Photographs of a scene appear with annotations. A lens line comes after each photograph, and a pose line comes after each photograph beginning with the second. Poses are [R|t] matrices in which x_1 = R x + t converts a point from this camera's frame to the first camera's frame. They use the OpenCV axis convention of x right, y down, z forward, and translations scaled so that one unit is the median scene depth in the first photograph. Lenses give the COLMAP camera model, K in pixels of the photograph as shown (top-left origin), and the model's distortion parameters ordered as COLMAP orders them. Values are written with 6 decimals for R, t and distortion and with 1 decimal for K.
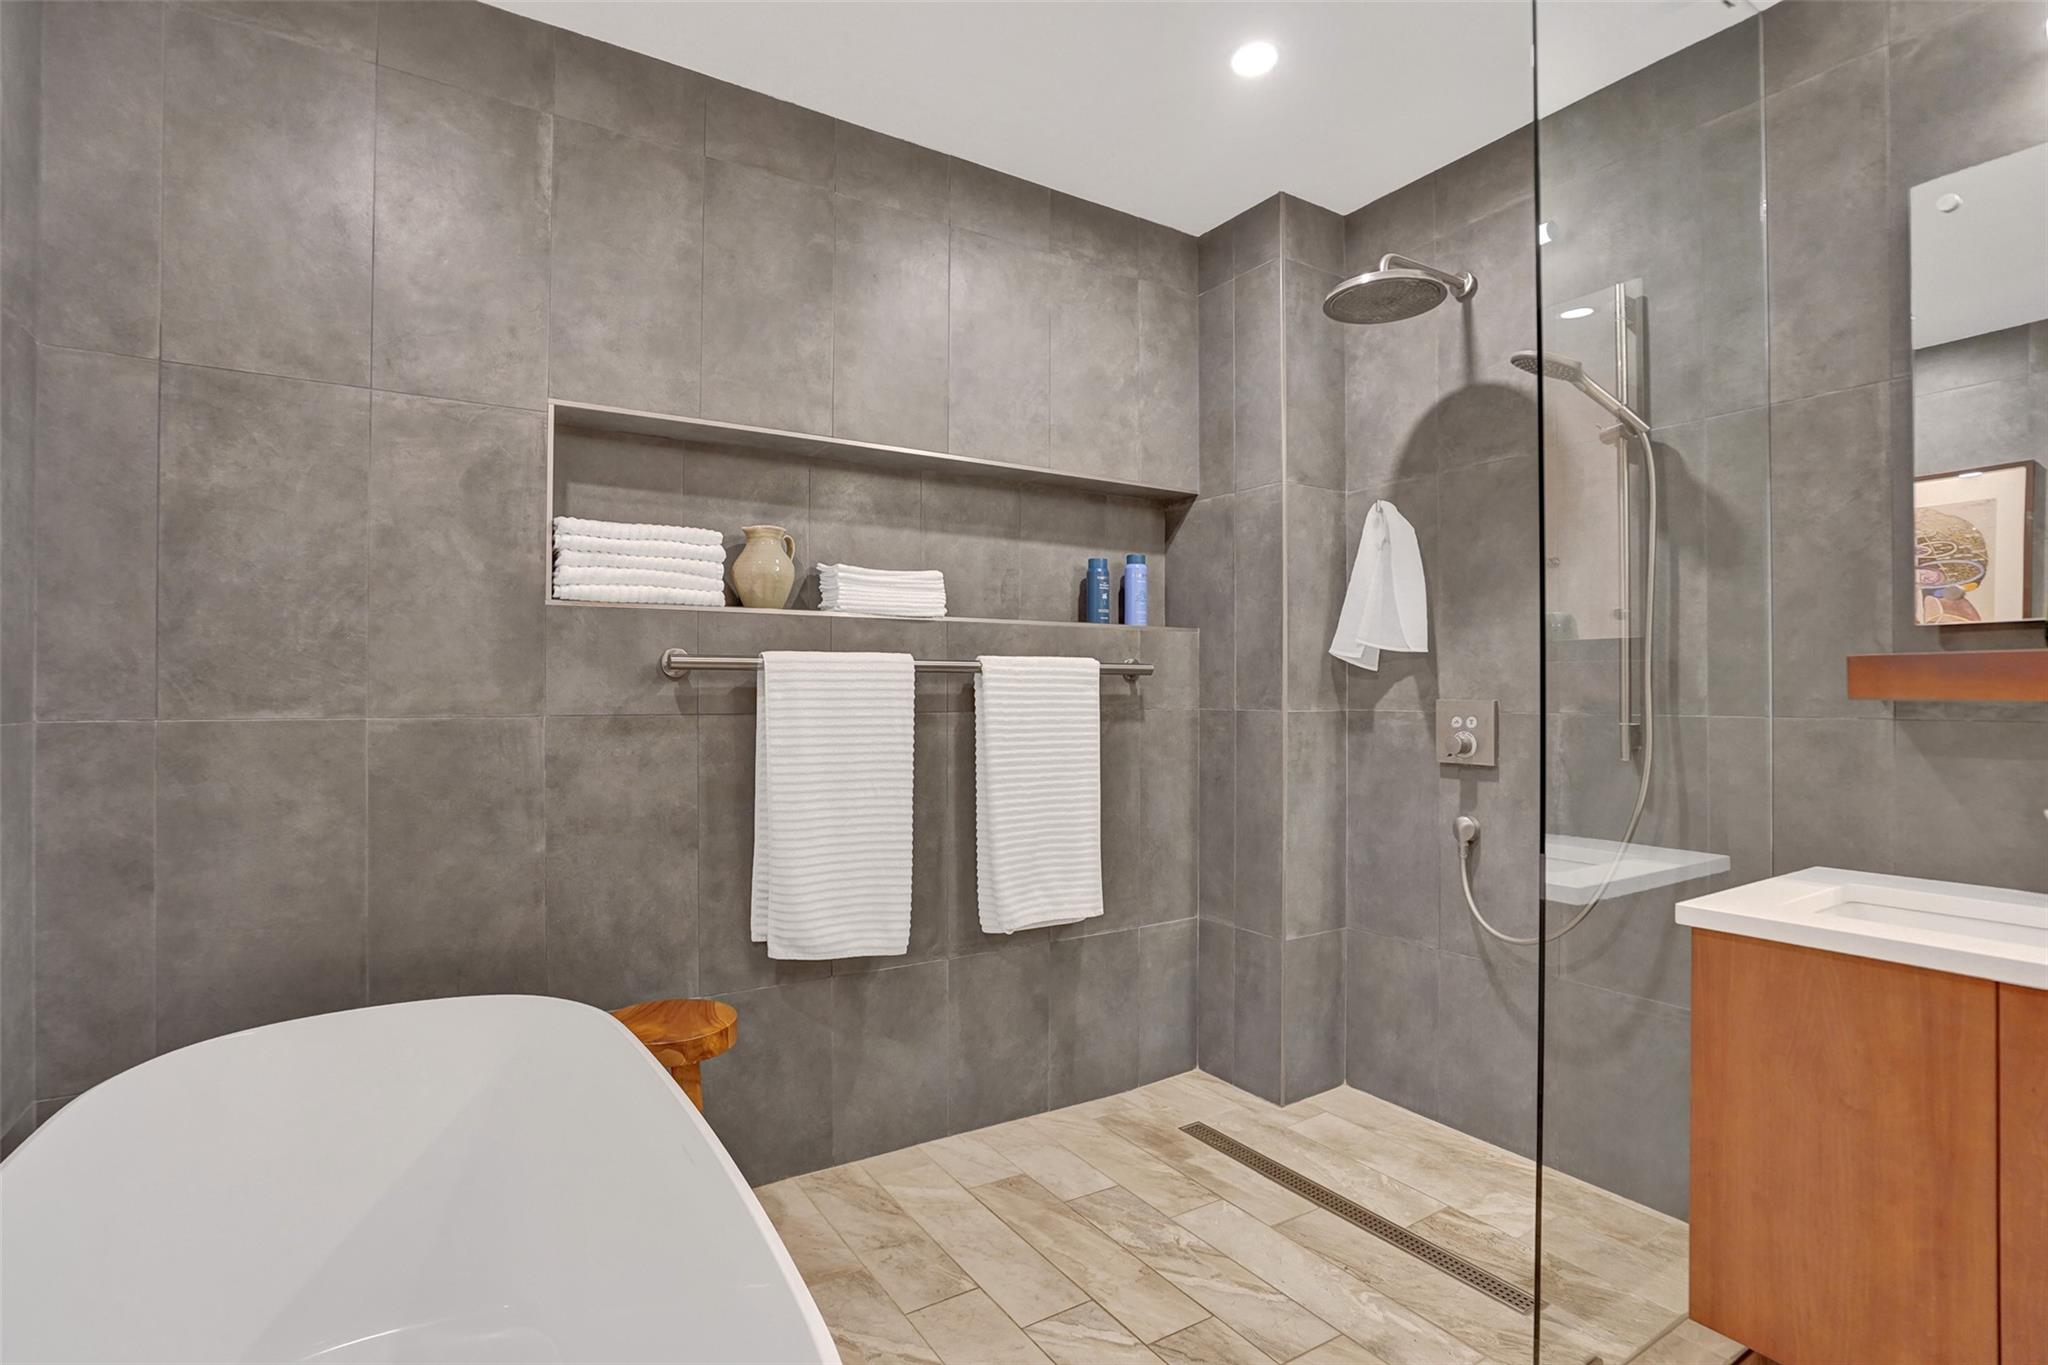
lens RADIAL K [[983.0, 0, 998.0], [0, 983.0, 686.7], [0, 0, 1]] dist [-0.041294, 0.007385]
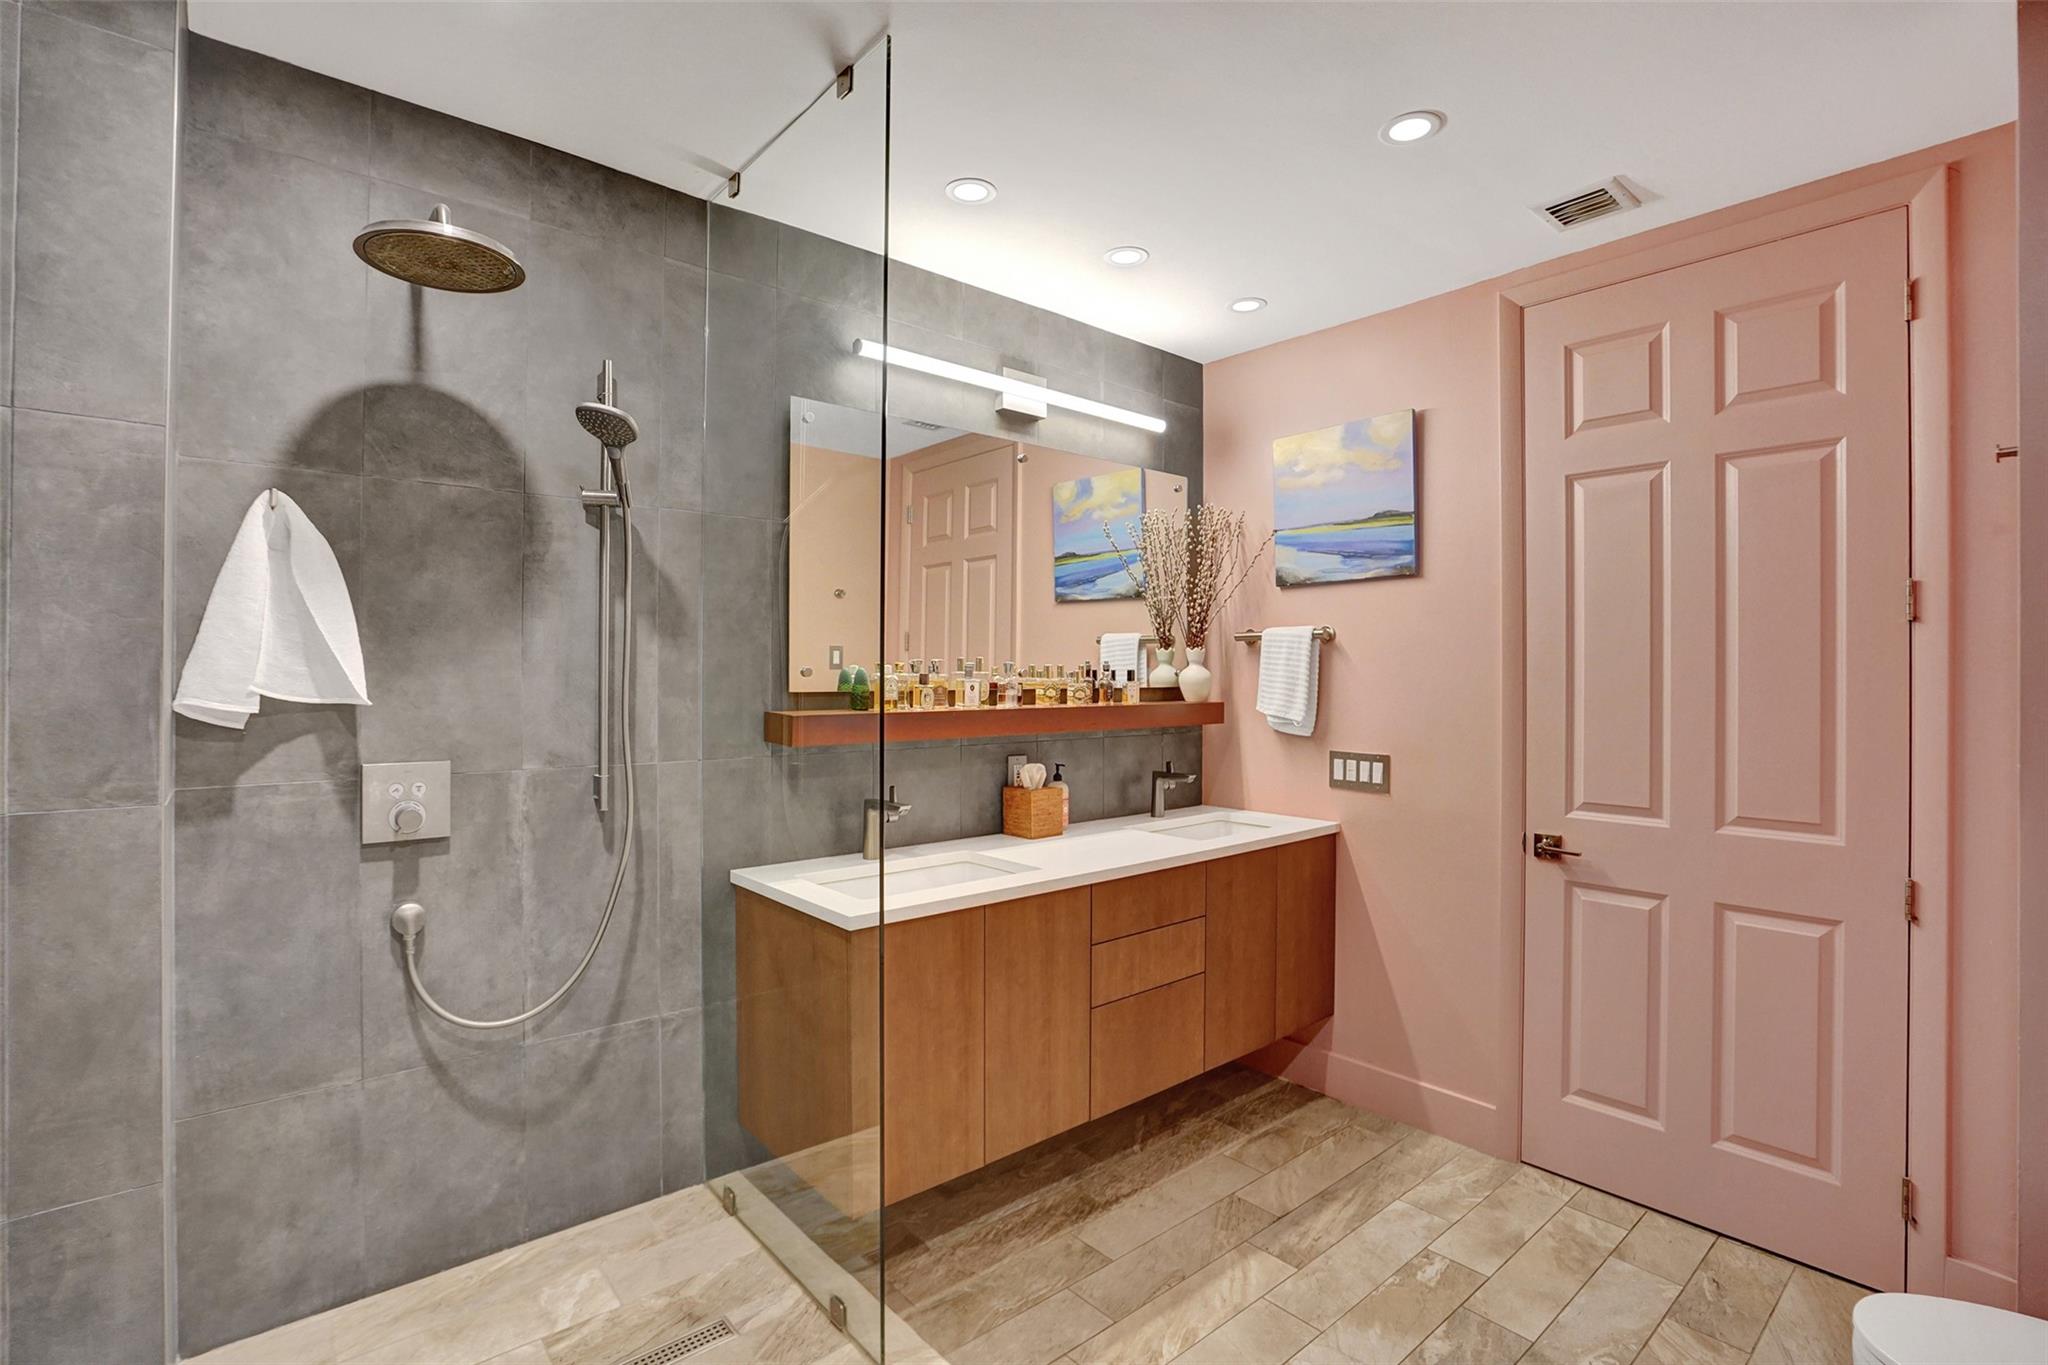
lens RADIAL K [[964.6, 0, 1016.1], [0, 964.6, 678.5], [0, 0, 1]] dist [-0.036606, 0.014589]
pose [[-0.143928, -0.004676, 0.989577, -0.434628], [-0.008704, 0.999956, 0.003459, -0.072015], [-0.989550, -0.008116, -0.143962, 0.667625]]
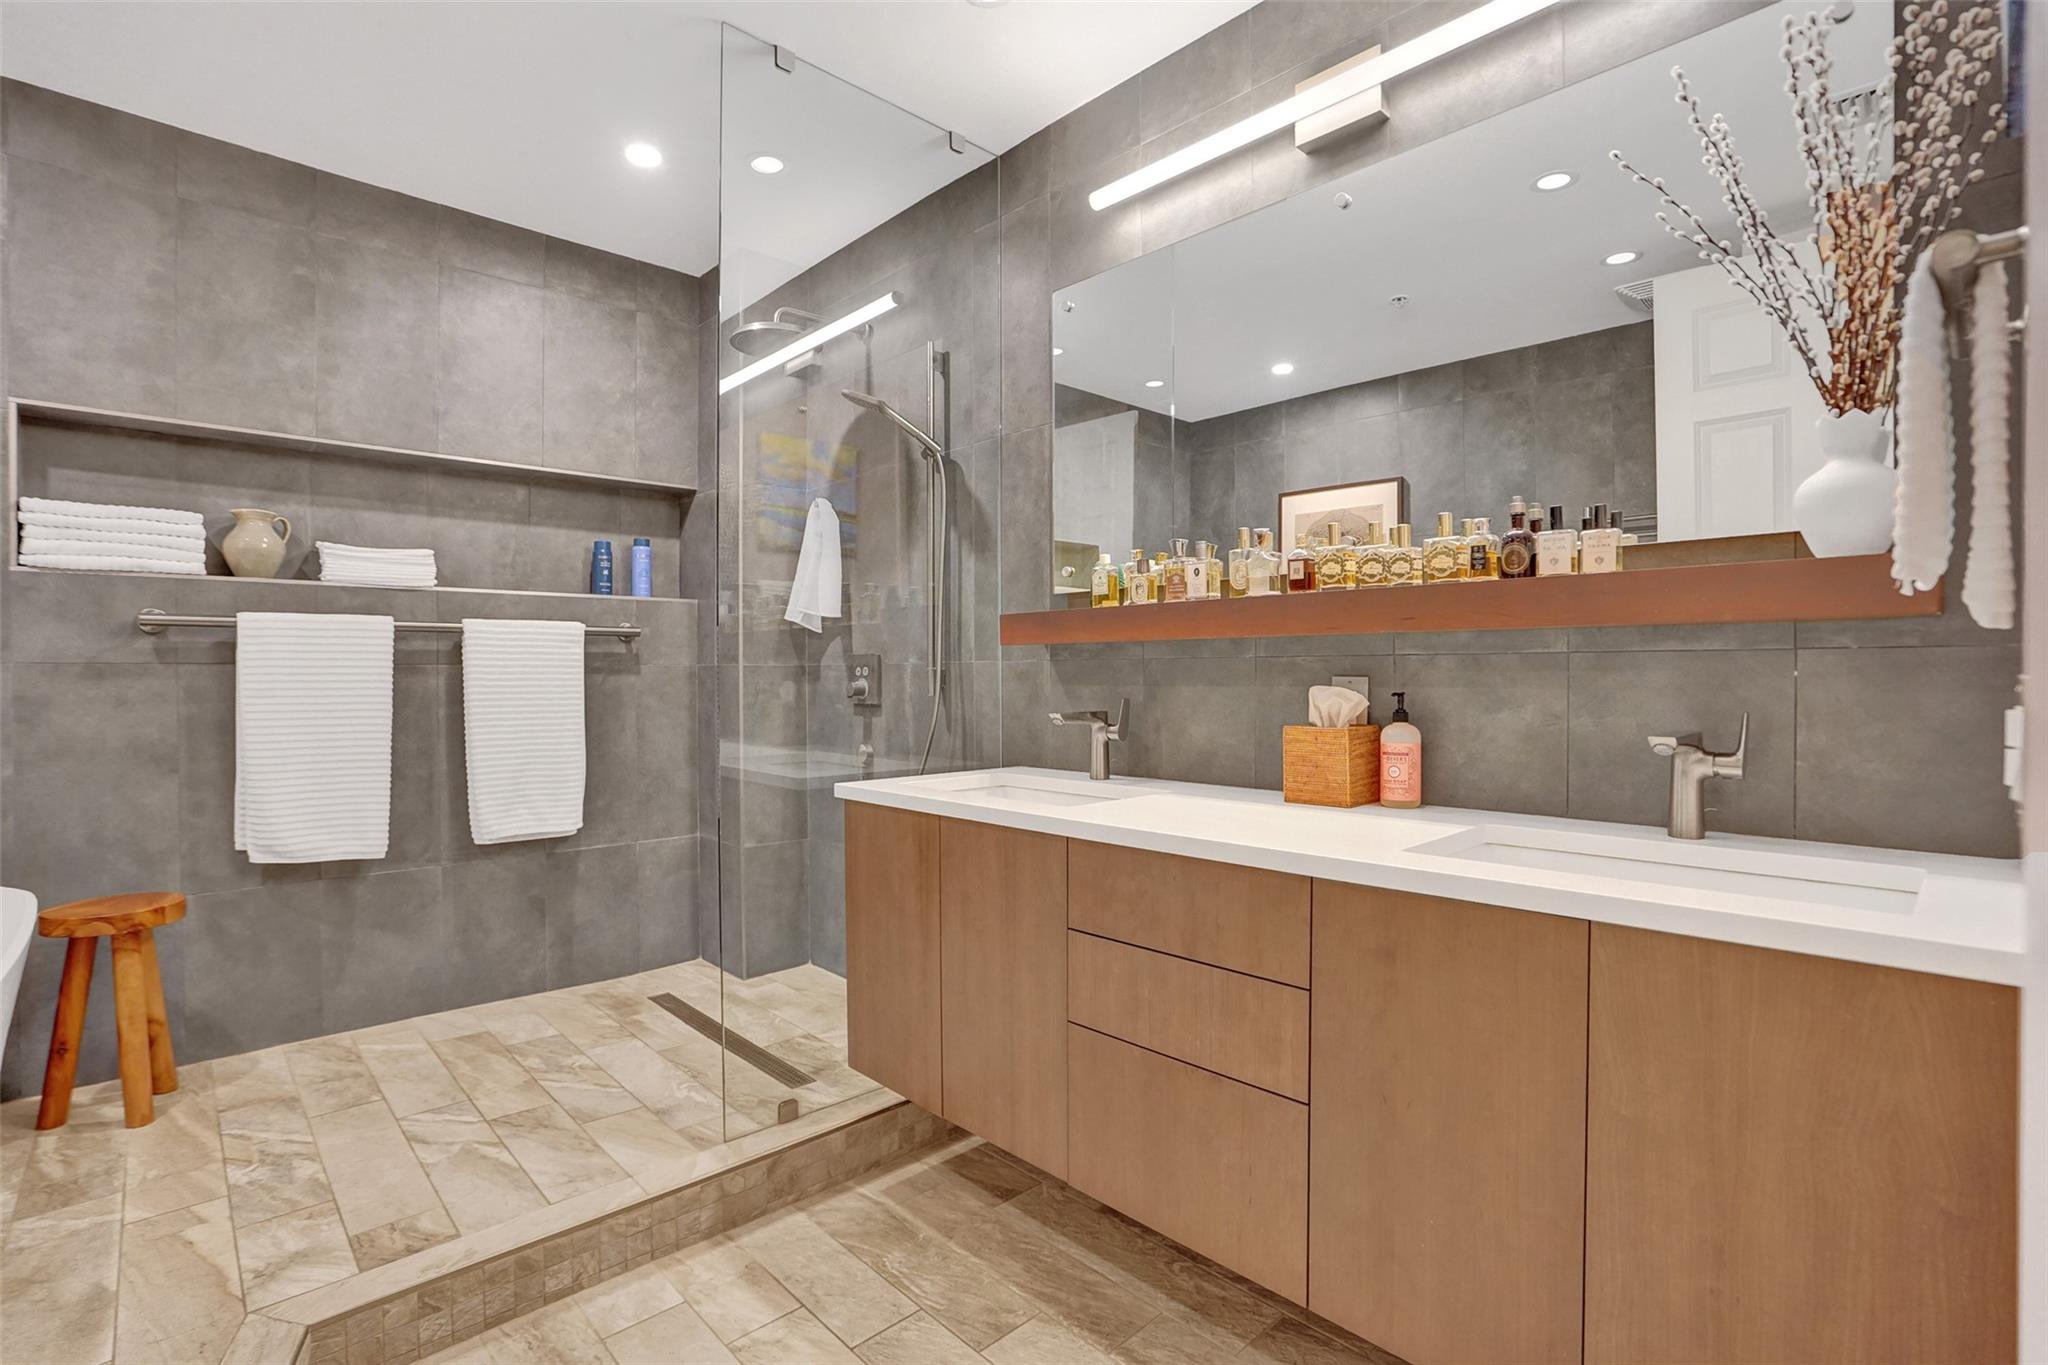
lens RADIAL K [[964.6, 0, 999.7], [0, 964.6, 683.0], [0, 0, 1]] dist [-0.036606, 0.014589]
pose [[0.983923, -0.005249, 0.178514, 0.476261], [0.002544, 0.999879, 0.015377, 0.036198], [-0.178573, -0.014676, 0.983817, -0.329546]]
